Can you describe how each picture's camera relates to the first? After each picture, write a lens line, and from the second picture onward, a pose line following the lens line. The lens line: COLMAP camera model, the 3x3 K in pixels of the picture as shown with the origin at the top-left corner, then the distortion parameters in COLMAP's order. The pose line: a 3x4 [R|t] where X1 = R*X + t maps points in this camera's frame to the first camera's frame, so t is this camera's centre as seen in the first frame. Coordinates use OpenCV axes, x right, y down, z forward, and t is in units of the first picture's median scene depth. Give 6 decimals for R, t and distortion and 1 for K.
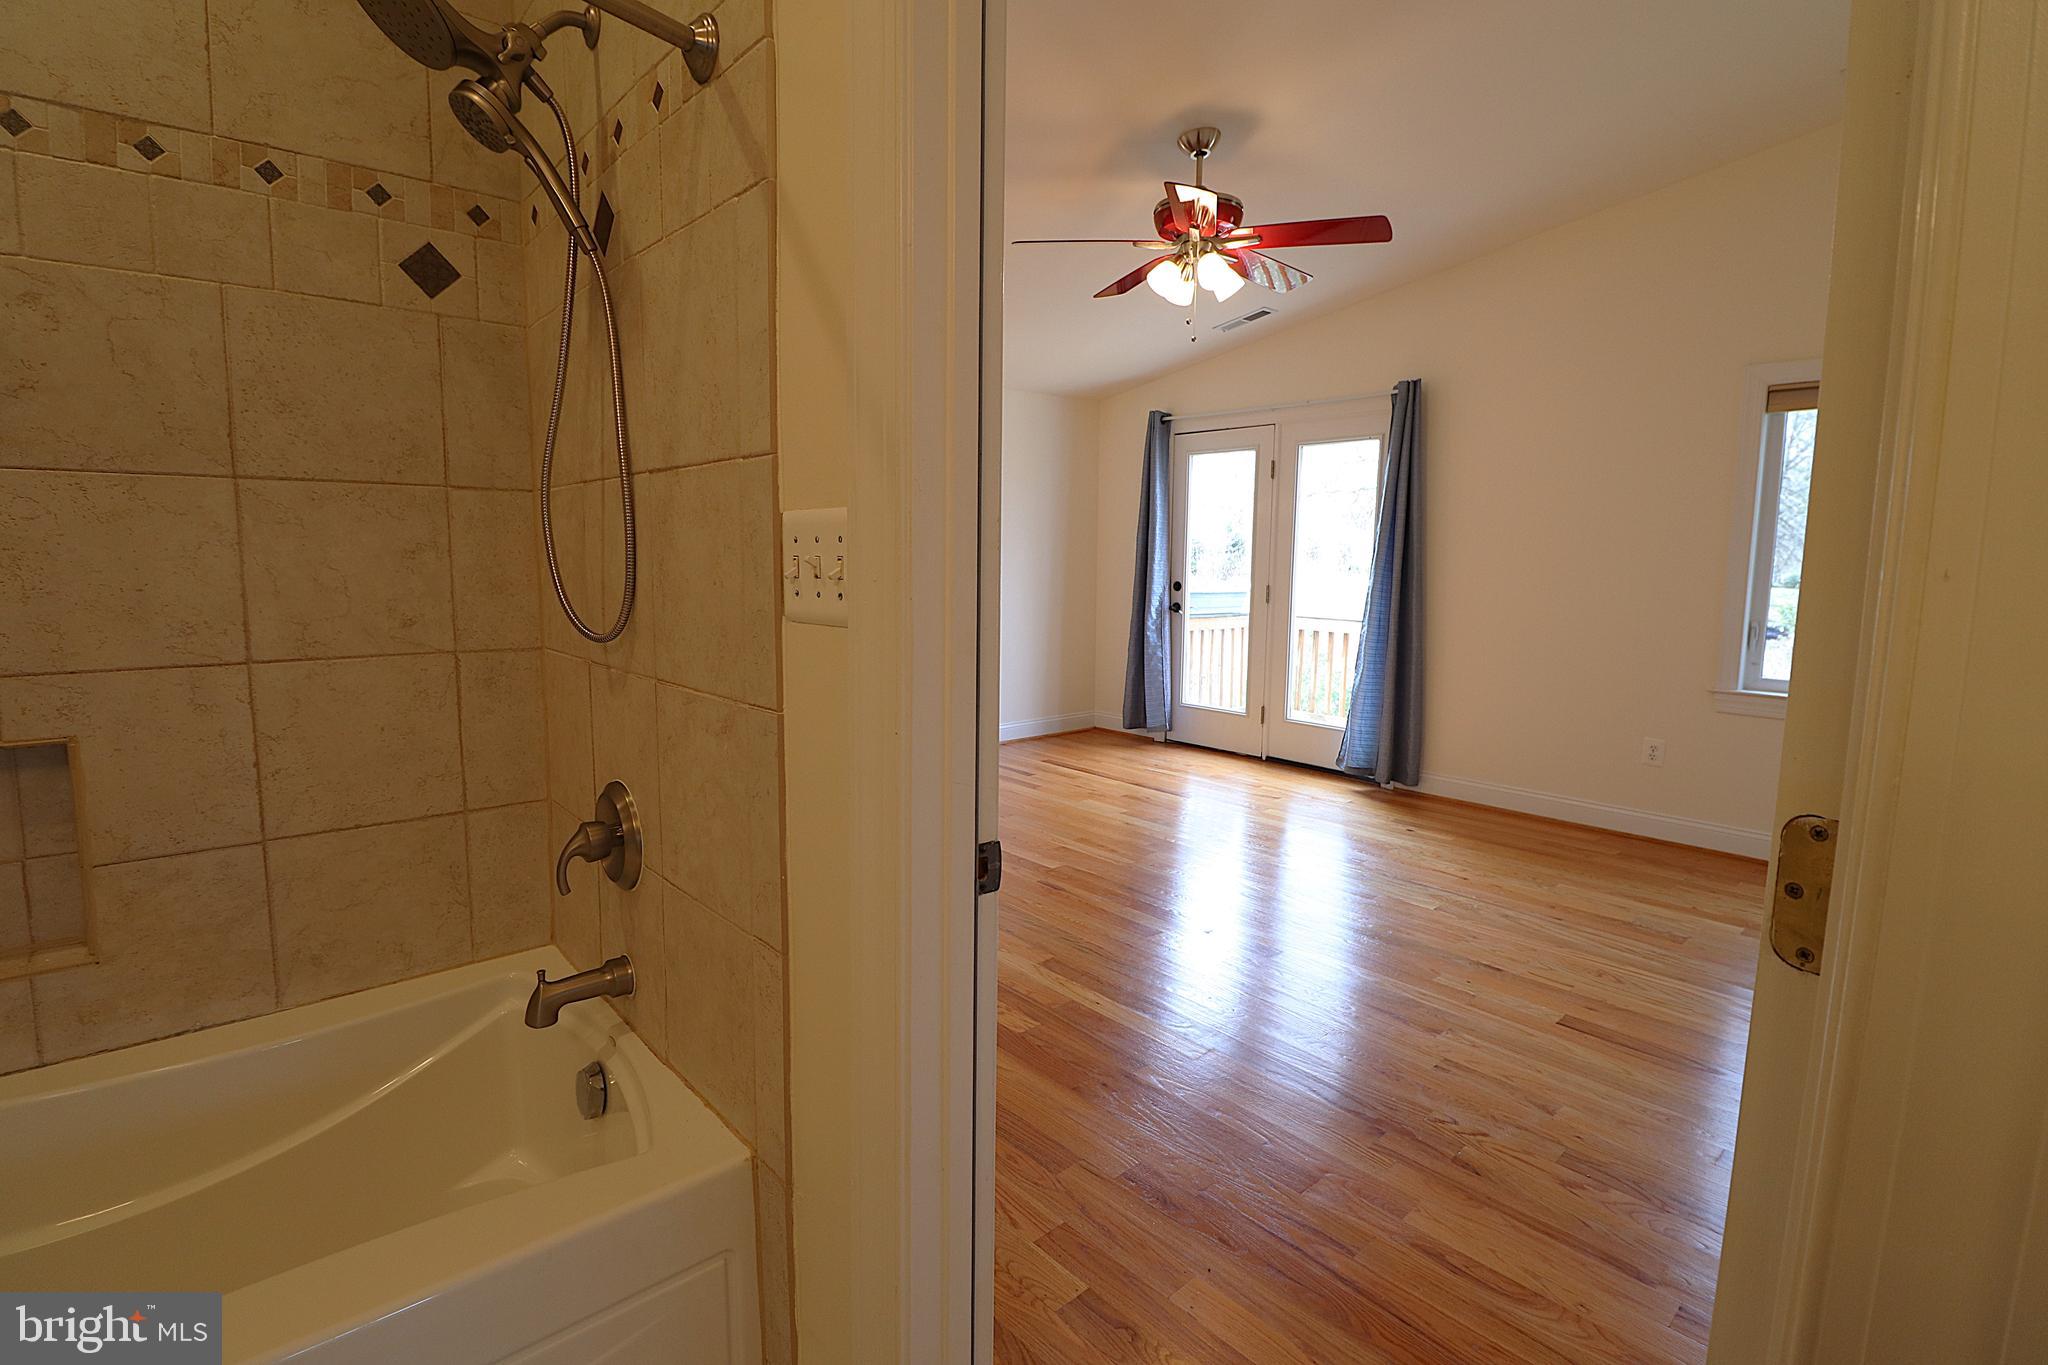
lens RADIAL K [[973.9, 0, 1028.9], [0, 973.9, 669.7], [0, 0, 1]] dist [-0.000199, -0.012441]
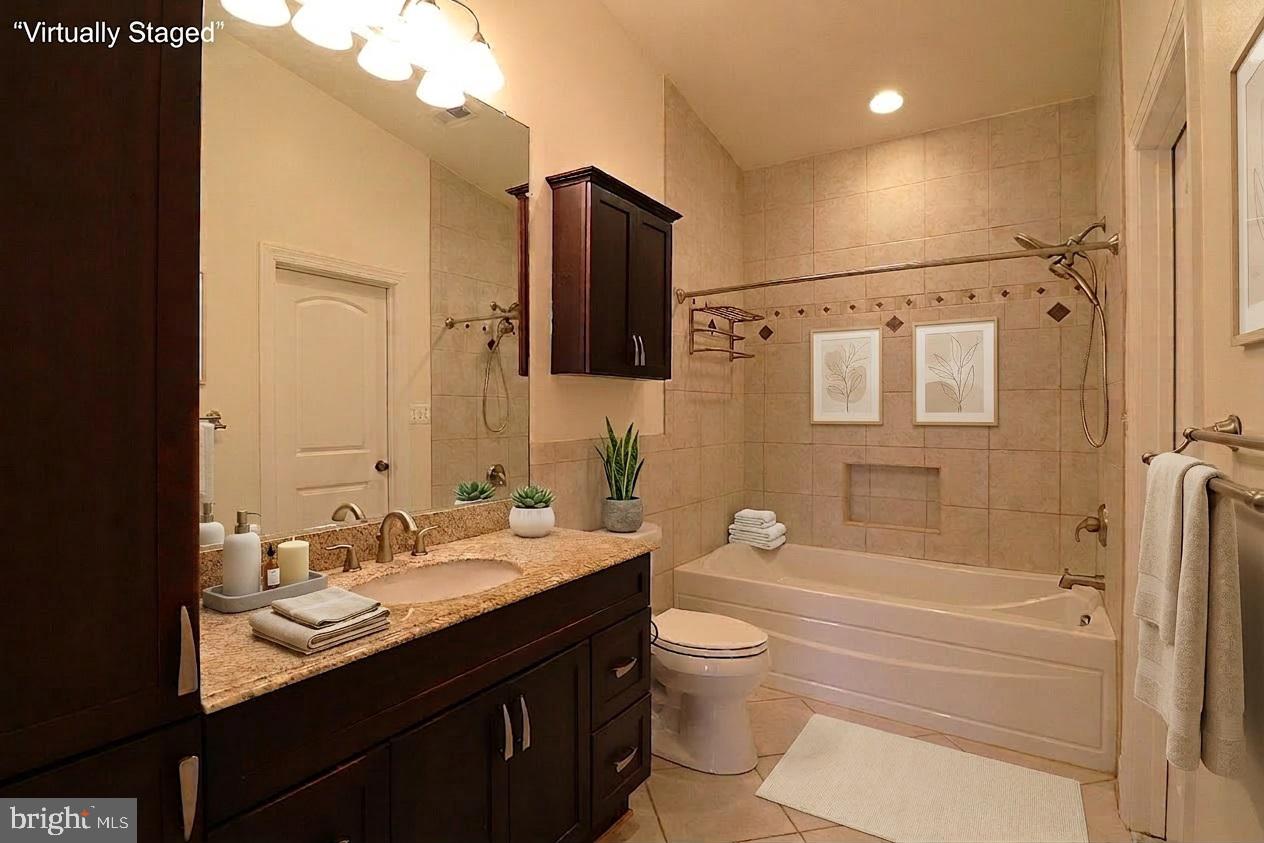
lens RADIAL K [[601.1, 0, 635.0], [0, 601.1, 413.6], [0, 0, 1]] dist [-0.000199, -0.012441]
pose [[0.262070, -0.008534, -0.965011, 0.344347], [-0.110338, 0.993138, -0.038748, 0.035417], [0.958720, 0.116632, 0.259331, -0.273074]]
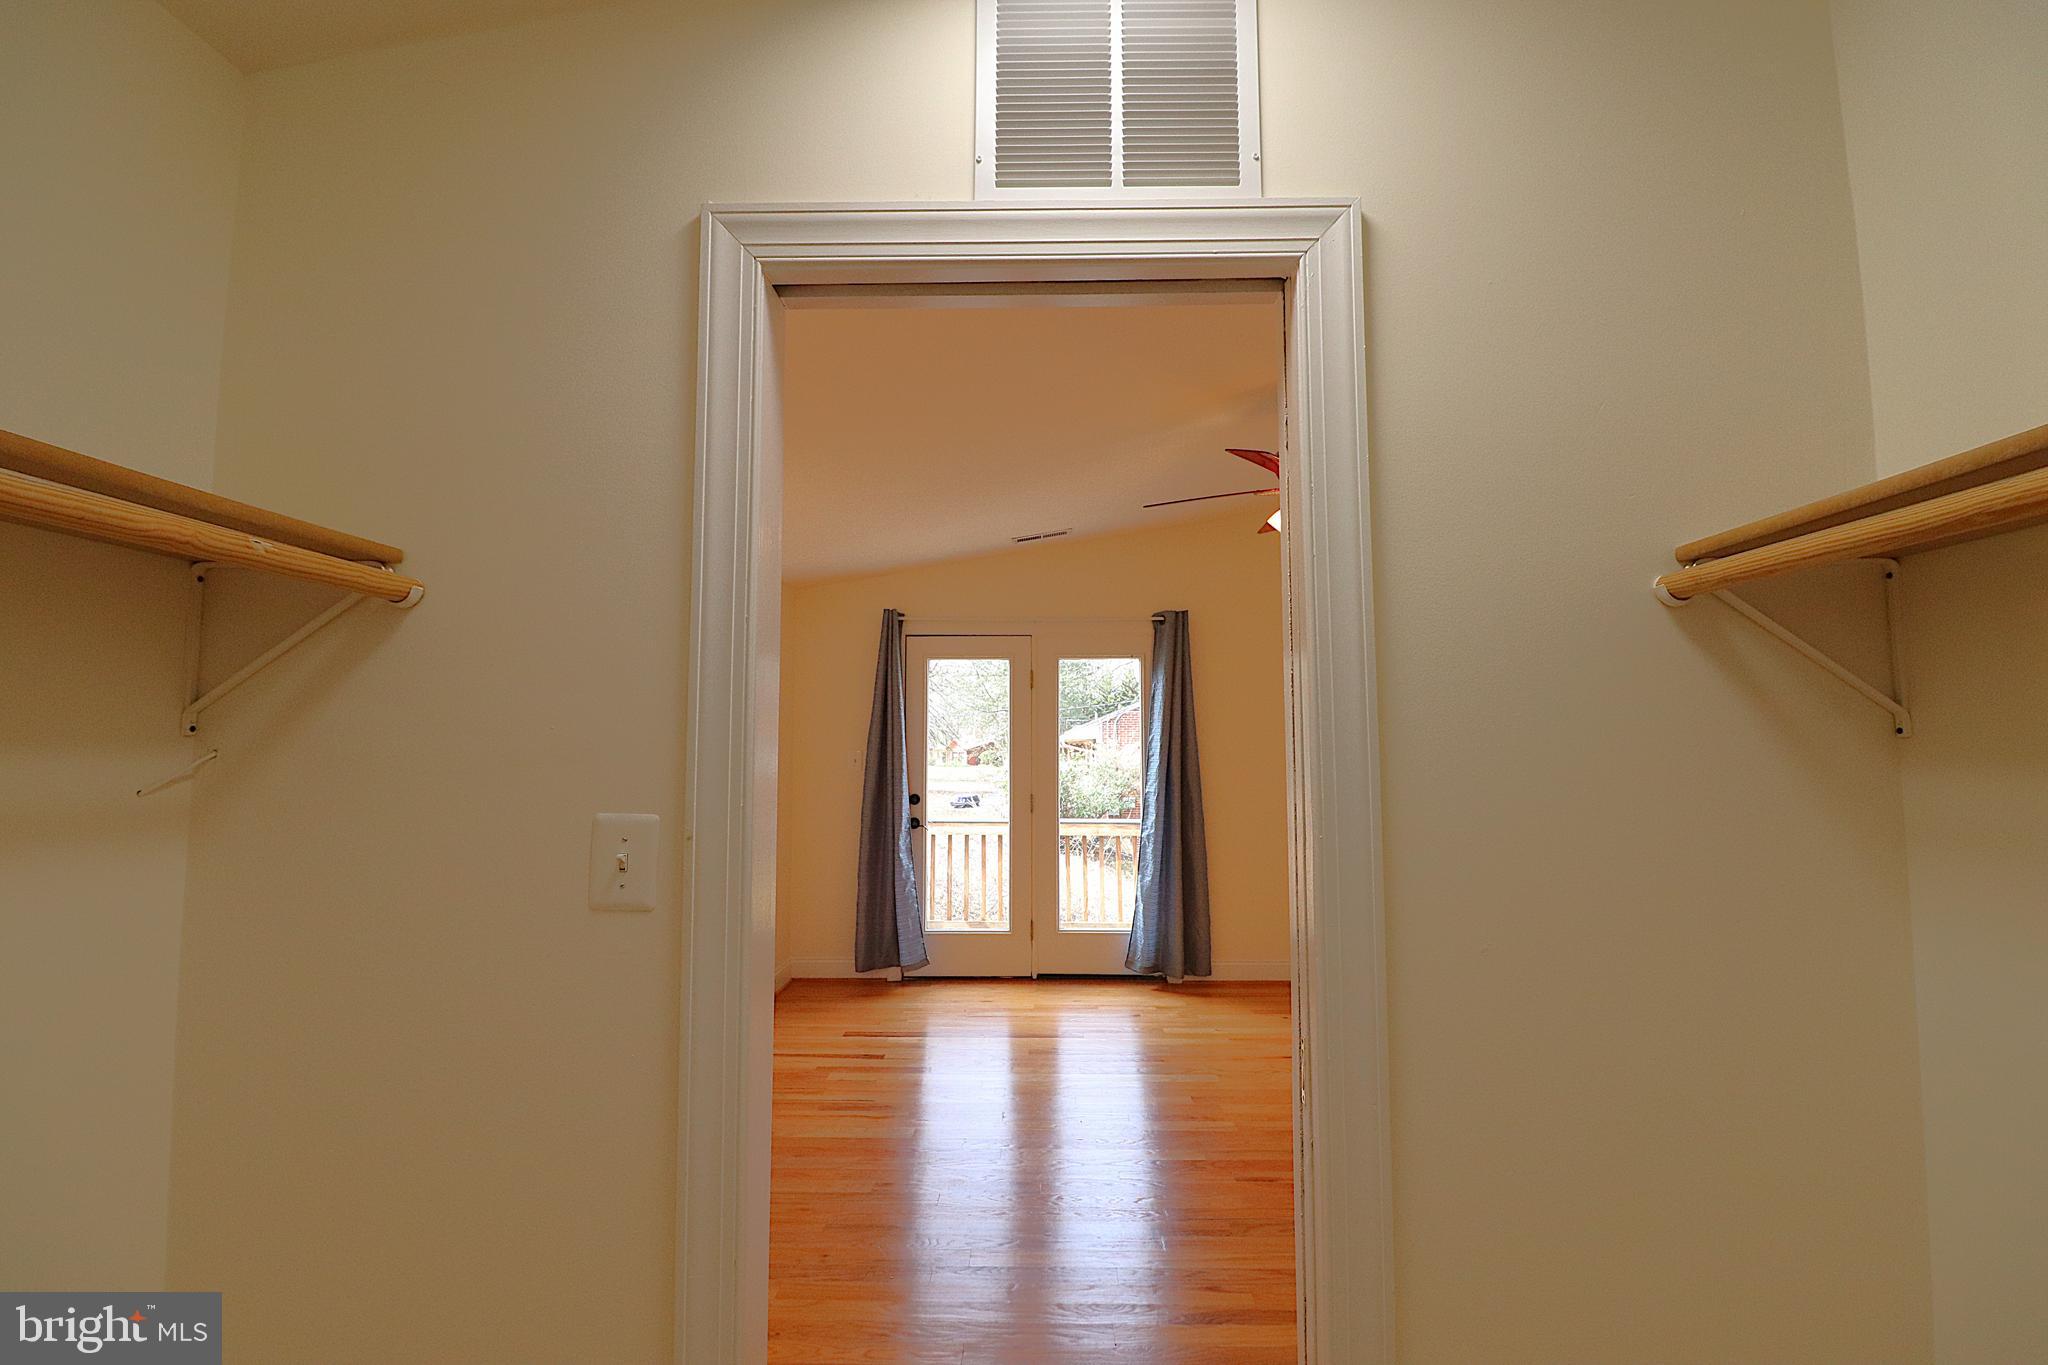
lens RADIAL K [[973.9, 0, 1028.9], [0, 973.9, 669.7], [0, 0, 1]] dist [-0.000199, -0.012441]
pose [[0.674178, 0.044848, 0.737206, -0.478386], [0.094894, 0.984622, -0.146681, -0.065591], [-0.732448, 0.168846, 0.659554, 0.322606]]
